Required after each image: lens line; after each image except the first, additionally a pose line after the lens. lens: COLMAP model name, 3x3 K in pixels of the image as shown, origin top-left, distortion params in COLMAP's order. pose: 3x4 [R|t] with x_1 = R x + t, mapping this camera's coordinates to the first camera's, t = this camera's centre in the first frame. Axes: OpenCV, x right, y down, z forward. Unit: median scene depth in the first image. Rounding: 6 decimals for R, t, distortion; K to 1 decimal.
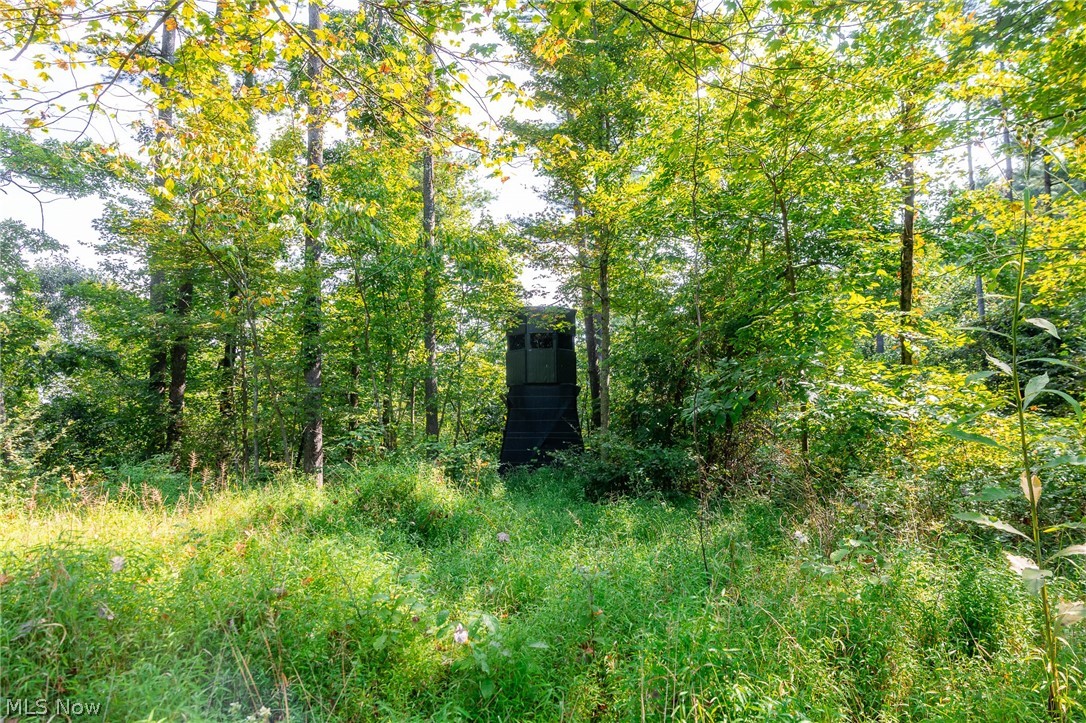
lens RADIAL K [[729.9, 0, 541.9], [0, 729.9, 360.3], [0, 0, 1]] dist [-0.000339, 0.007815]
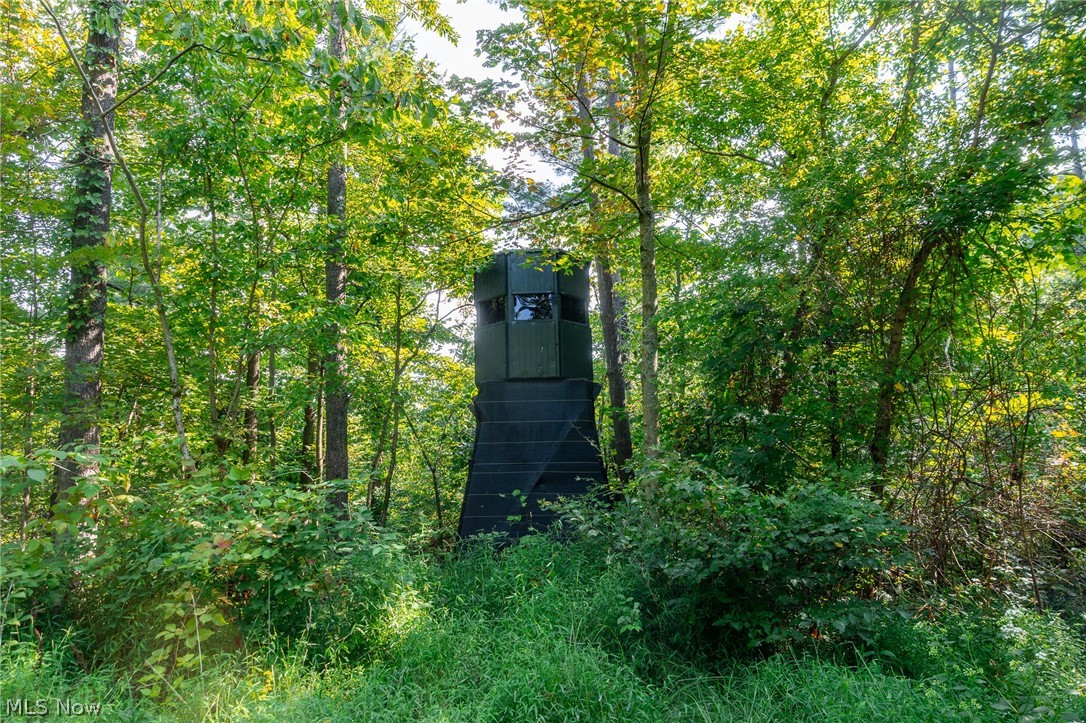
lens RADIAL K [[729.9, 0, 544.4], [0, 729.9, 363.2], [0, 0, 1]] dist [-0.000339, 0.007815]
pose [[0.999916, -0.012970, -0.000557, 0.009969], [0.012929, 0.998786, -0.047534, 0.057585], [0.001173, 0.047523, 0.998869, 0.506987]]
